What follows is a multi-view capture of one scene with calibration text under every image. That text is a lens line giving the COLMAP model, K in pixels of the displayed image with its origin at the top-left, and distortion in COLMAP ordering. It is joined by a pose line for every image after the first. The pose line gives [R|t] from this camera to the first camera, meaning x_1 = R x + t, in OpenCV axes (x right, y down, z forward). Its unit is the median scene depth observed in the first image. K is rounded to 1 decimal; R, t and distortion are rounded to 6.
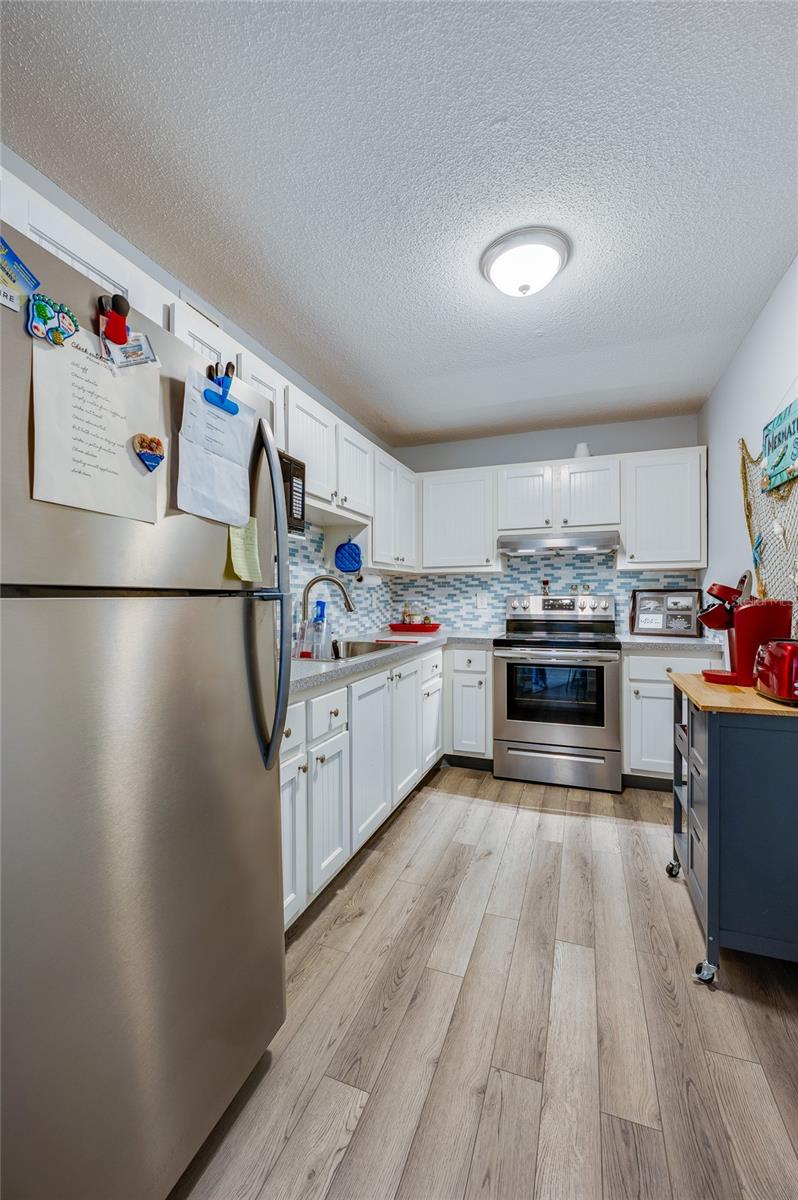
lens RADIAL K [[481.4, 0, 399.3], [0, 481.4, 584.2], [0, 0, 1]] dist [-0.014115, 0.000917]
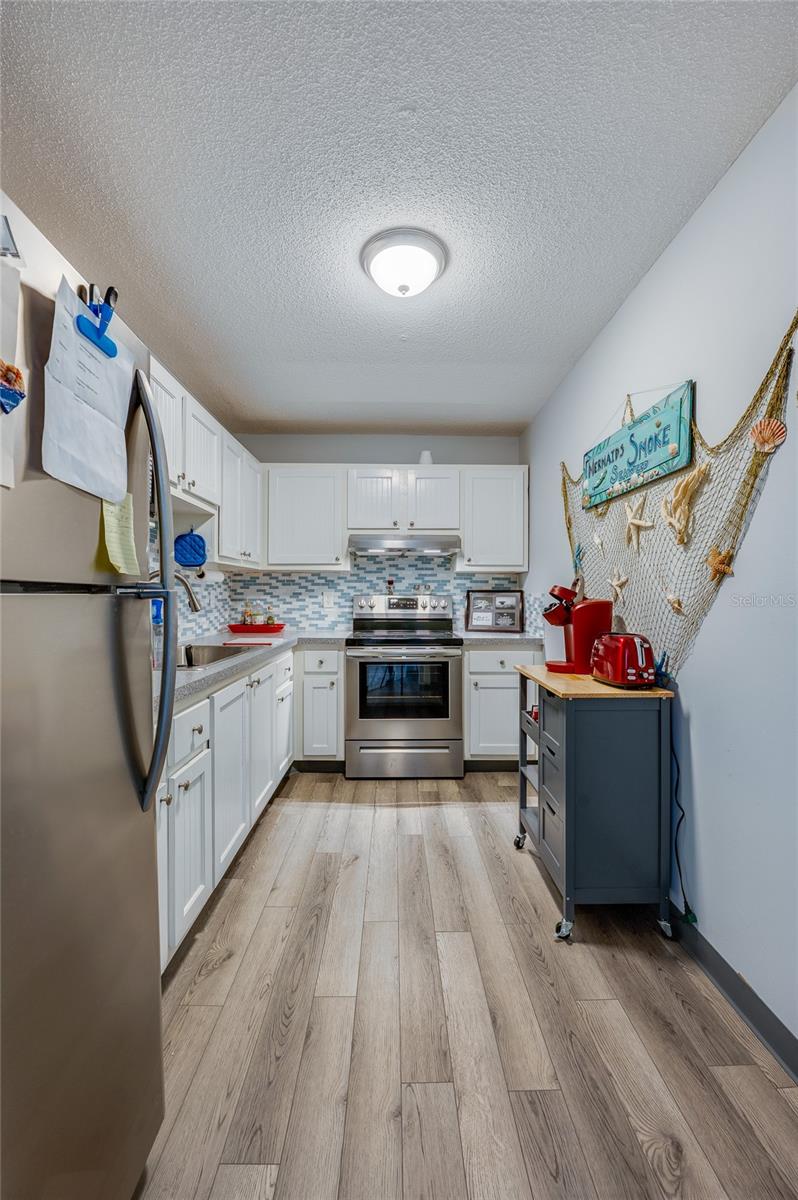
lens RADIAL K [[481.4, 0, 399.3], [0, 481.4, 584.2], [0, 0, 1]] dist [-0.014115, 0.000917]
pose [[0.931161, 0.014885, 0.364304, -0.093522], [-0.015616, 0.999878, -0.000939, 0.002194], [-0.364273, -0.004814, 0.931280, 0.058008]]
